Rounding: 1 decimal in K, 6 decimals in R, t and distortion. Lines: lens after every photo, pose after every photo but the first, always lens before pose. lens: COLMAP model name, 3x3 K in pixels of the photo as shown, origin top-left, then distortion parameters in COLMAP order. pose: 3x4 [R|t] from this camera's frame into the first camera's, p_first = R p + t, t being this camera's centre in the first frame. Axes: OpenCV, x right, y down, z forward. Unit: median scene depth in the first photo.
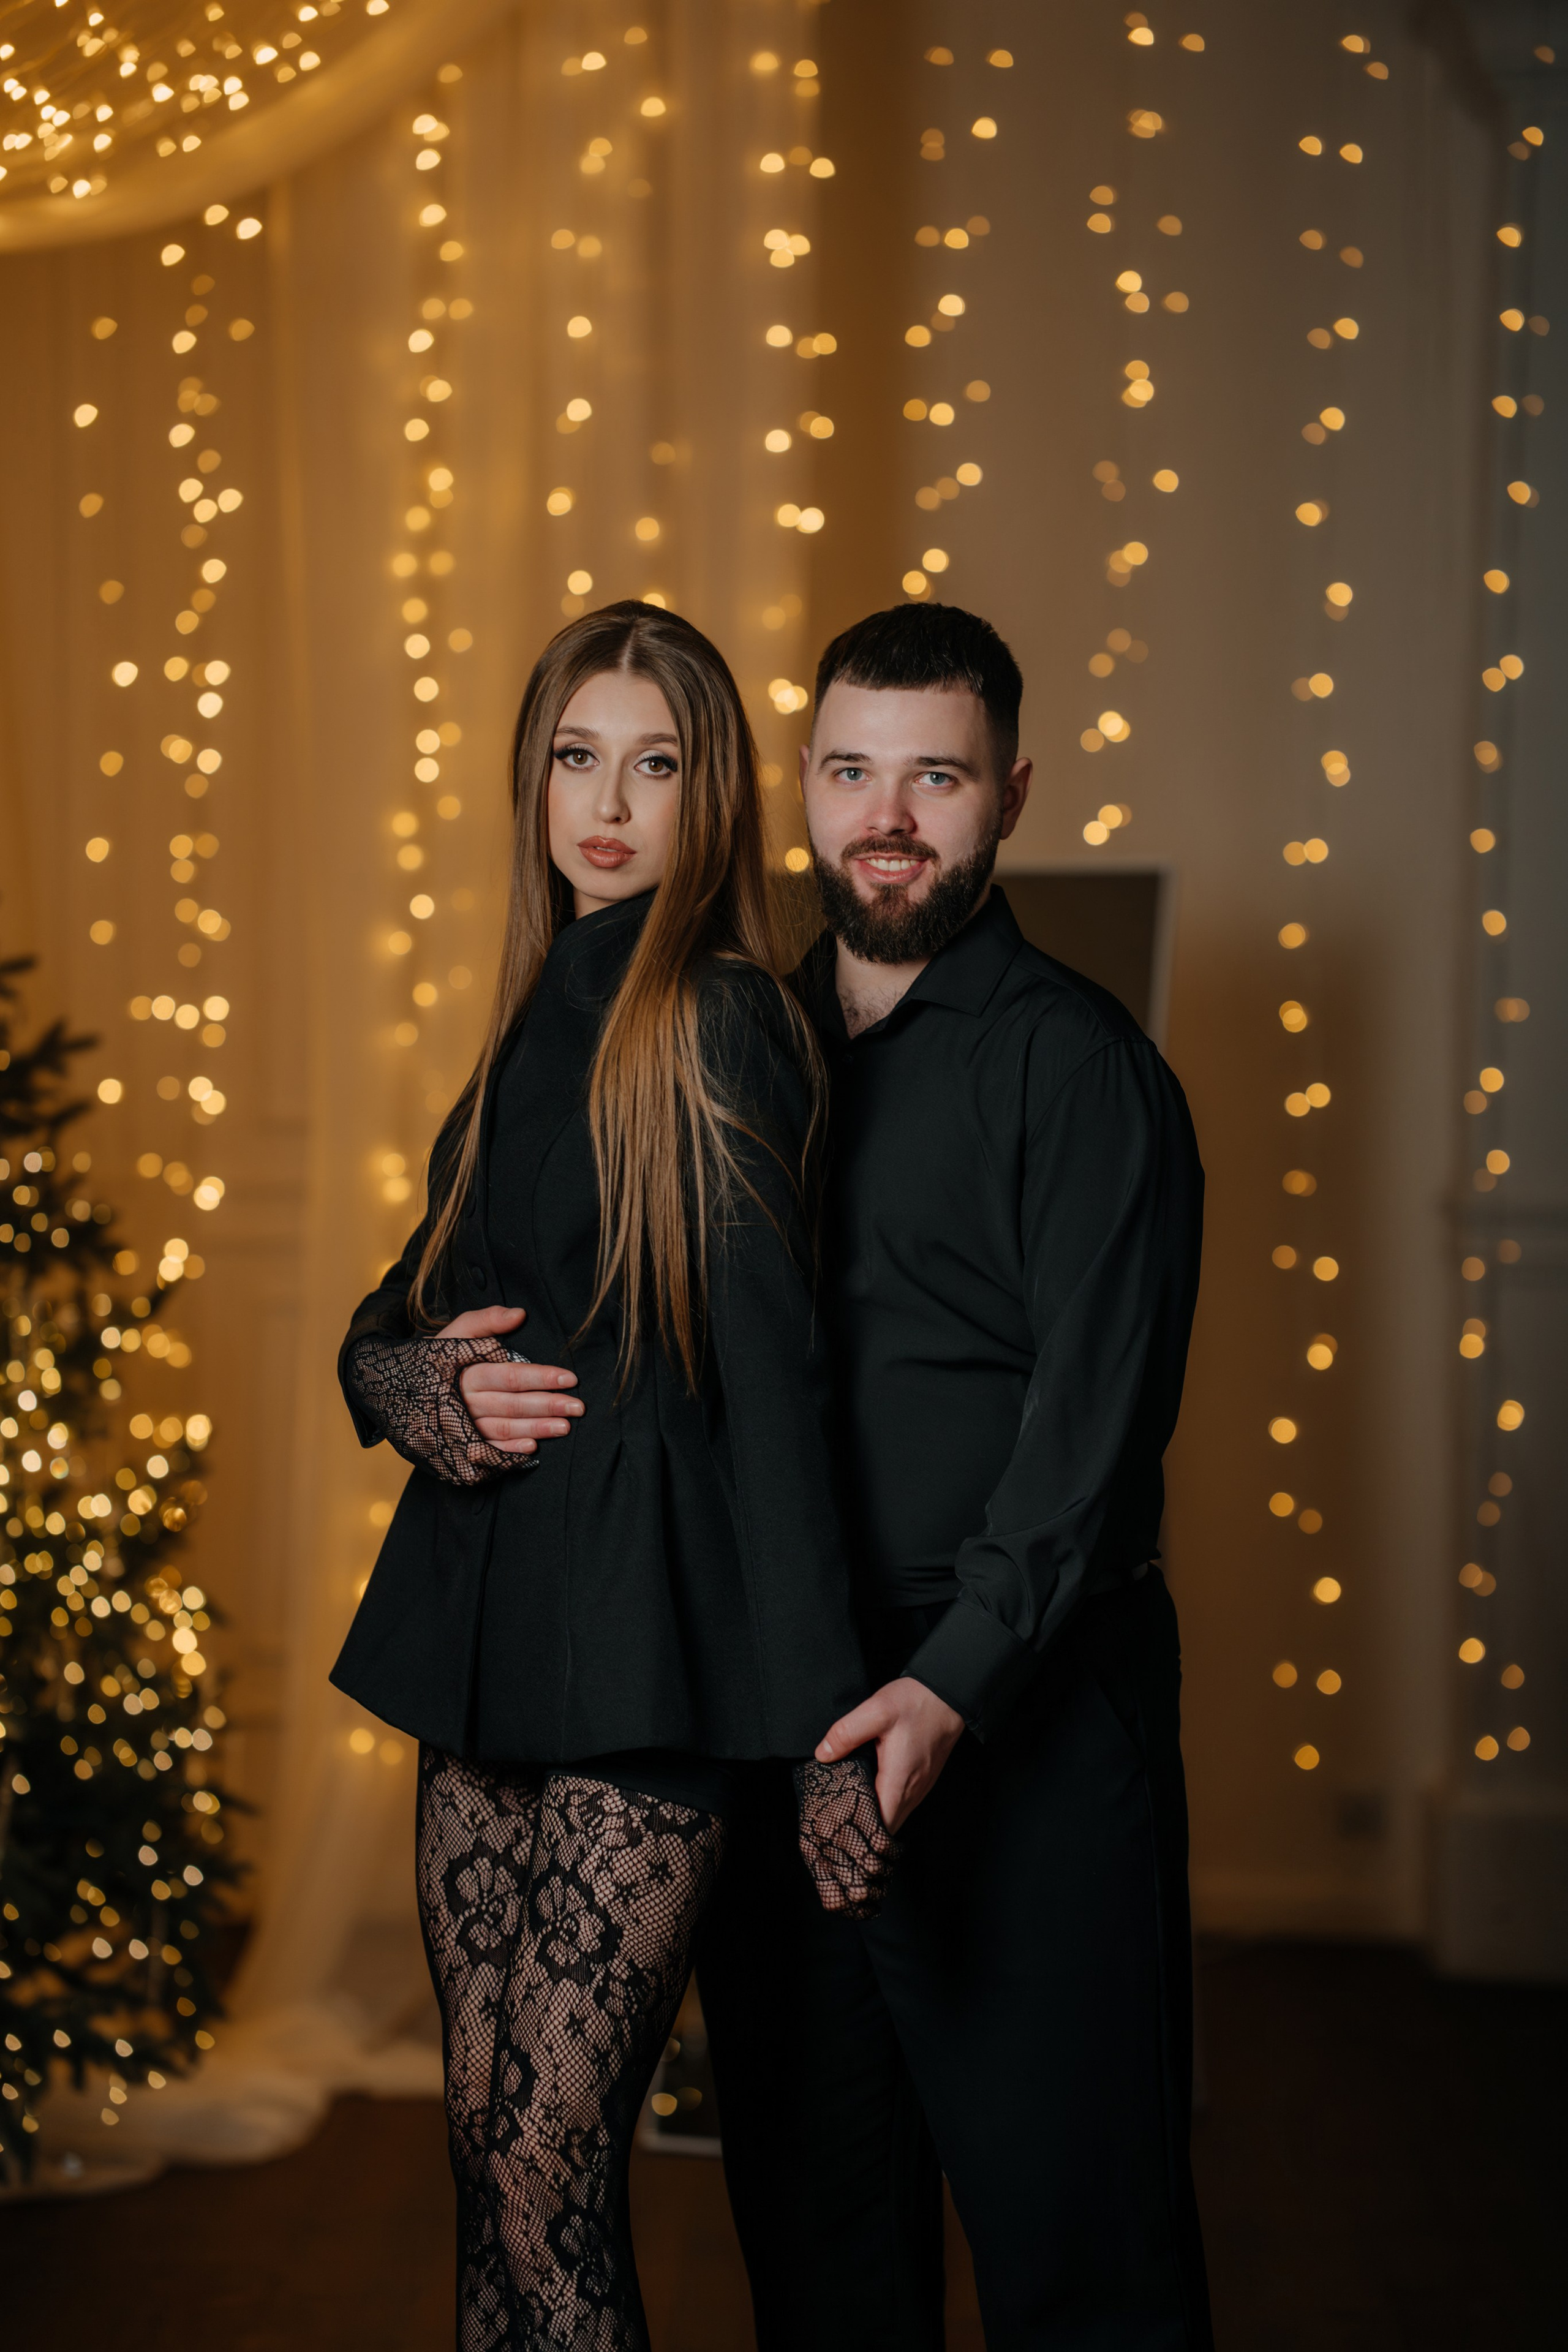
lens RADIAL K [[5943.7, 0, 749.7], [0, 5943.7, 1171.3], [0, 0, 1]] dist [0.742915, 0.988901]
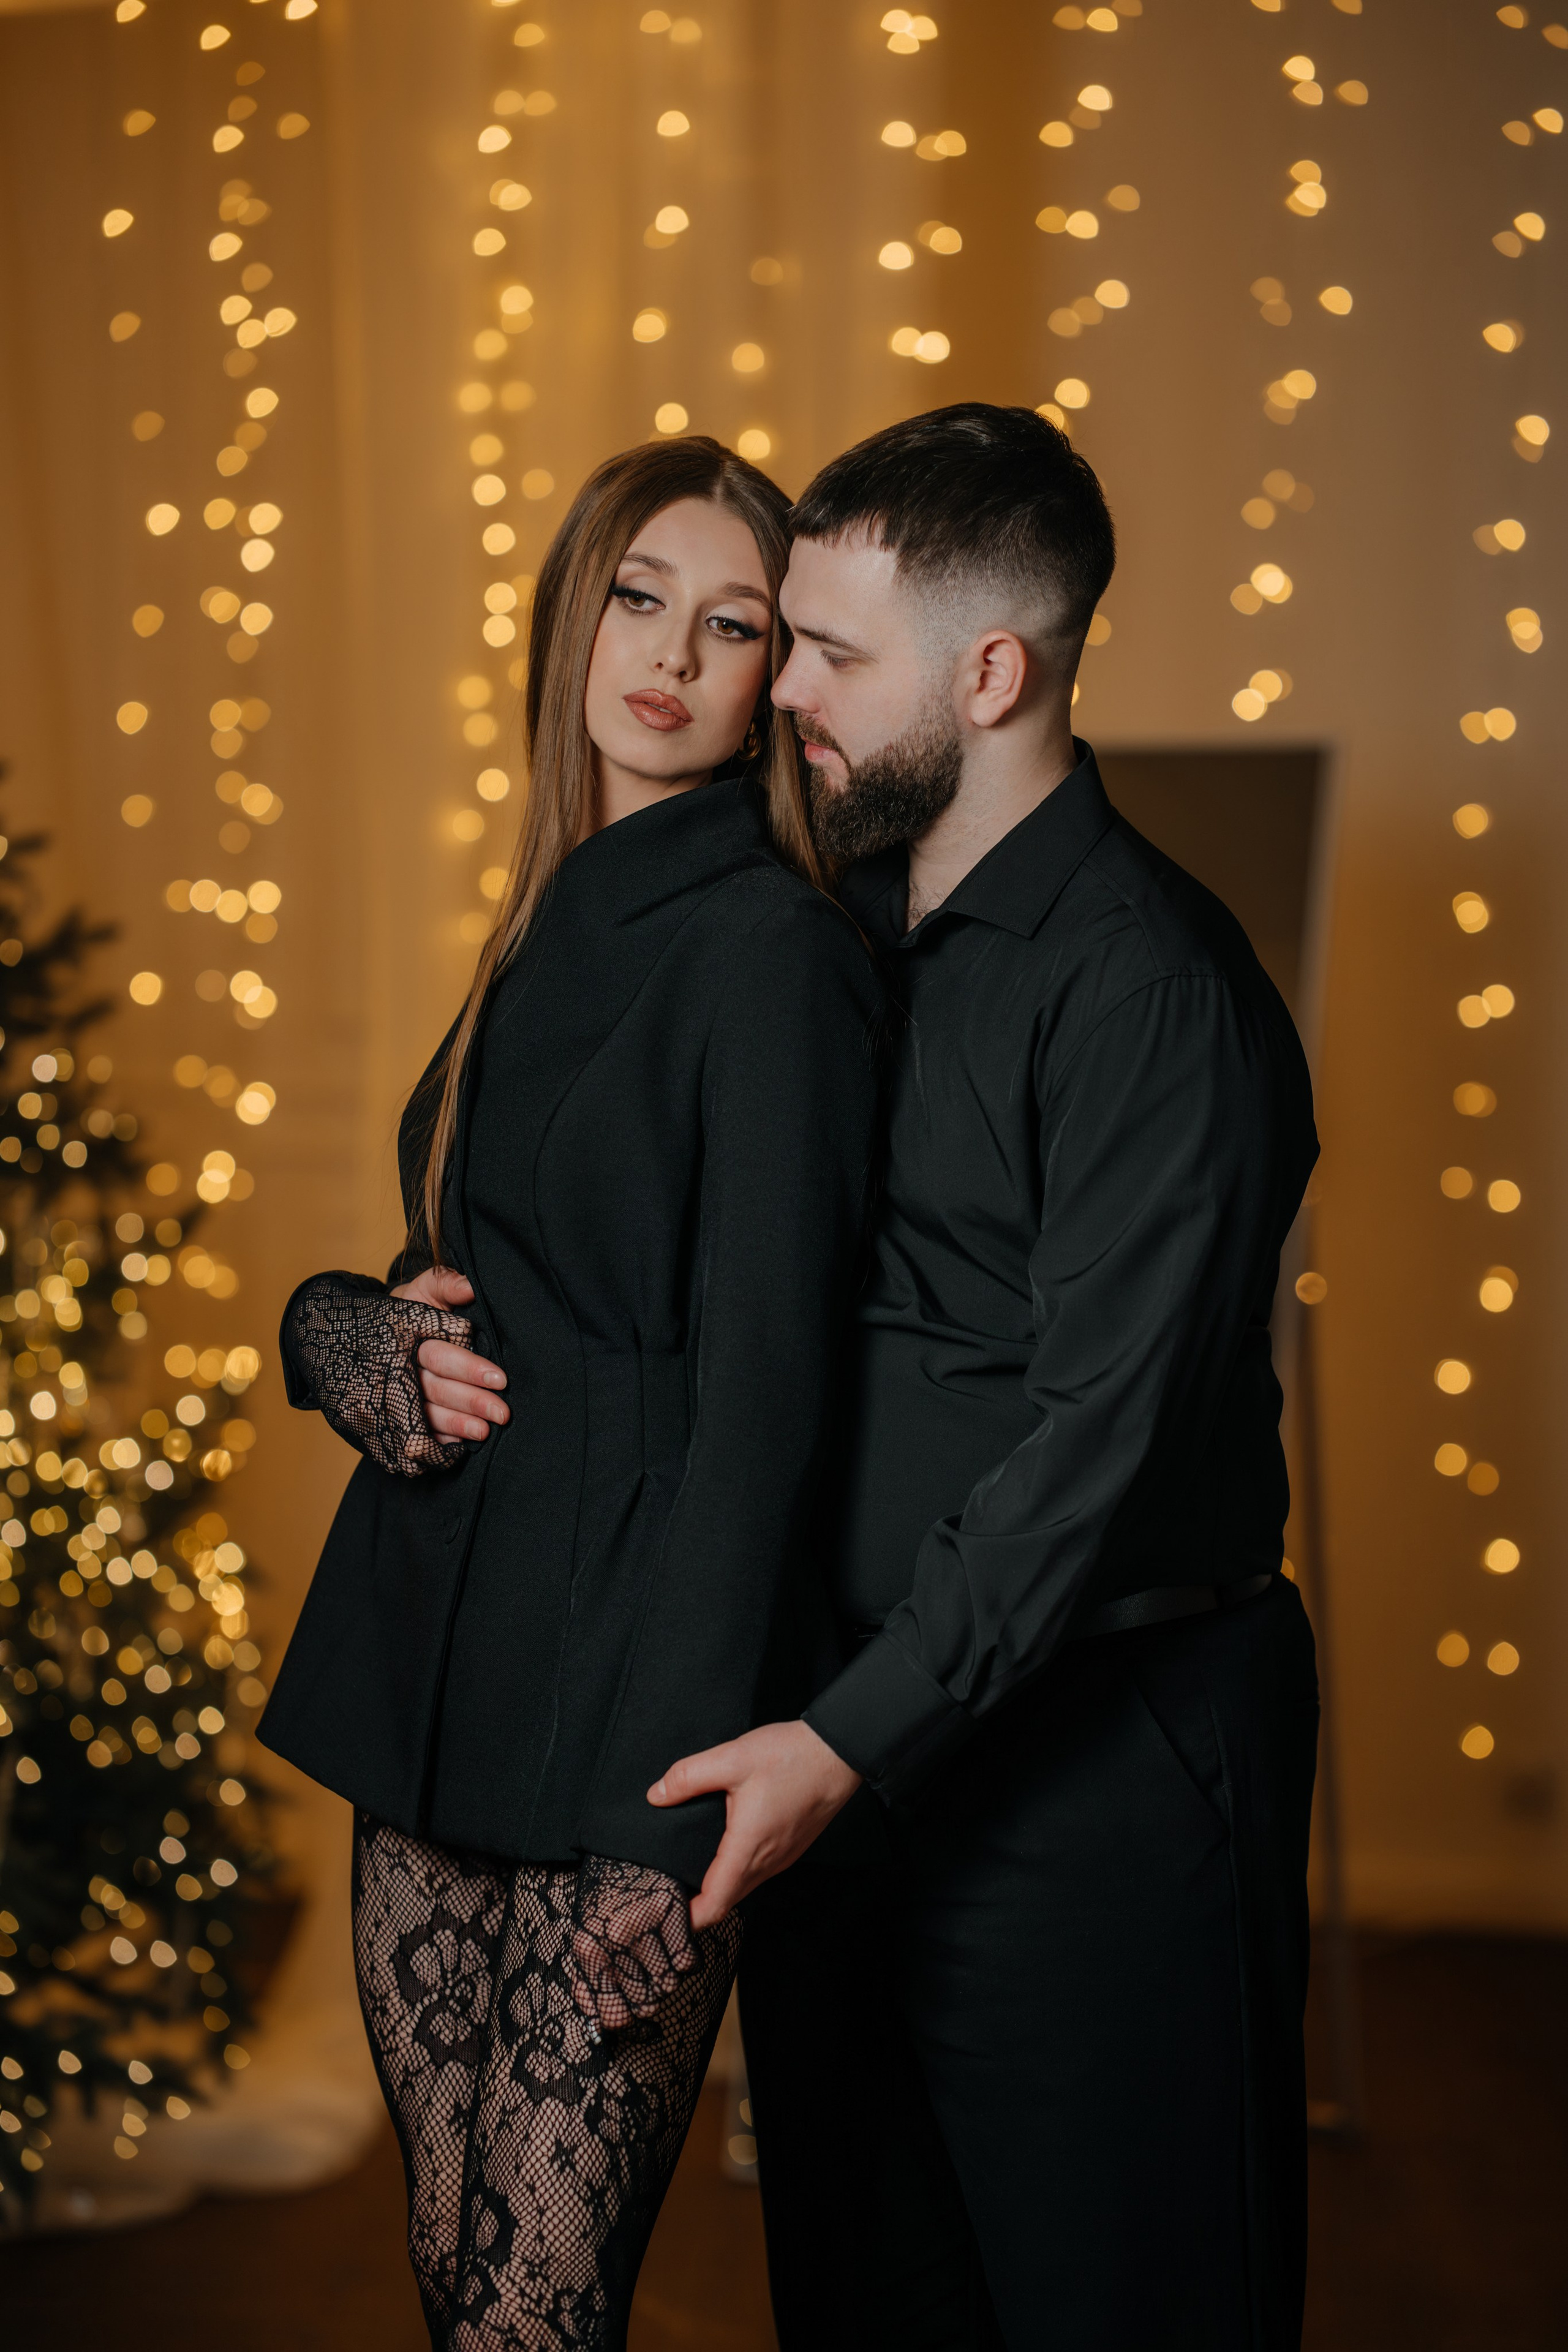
lens RADIAL K [[5683.7, 0, 792.9], [0, 5683.7, 1195.1], [0, 0, 1]] dist [0.805781, 0.432179]
pose [[0.999456, 0.007705, -0.032078, 0.018024], [-0.006870, 0.999637, 0.026056, -0.005471], [0.032267, -0.025821, 0.999146, 0.141649]]
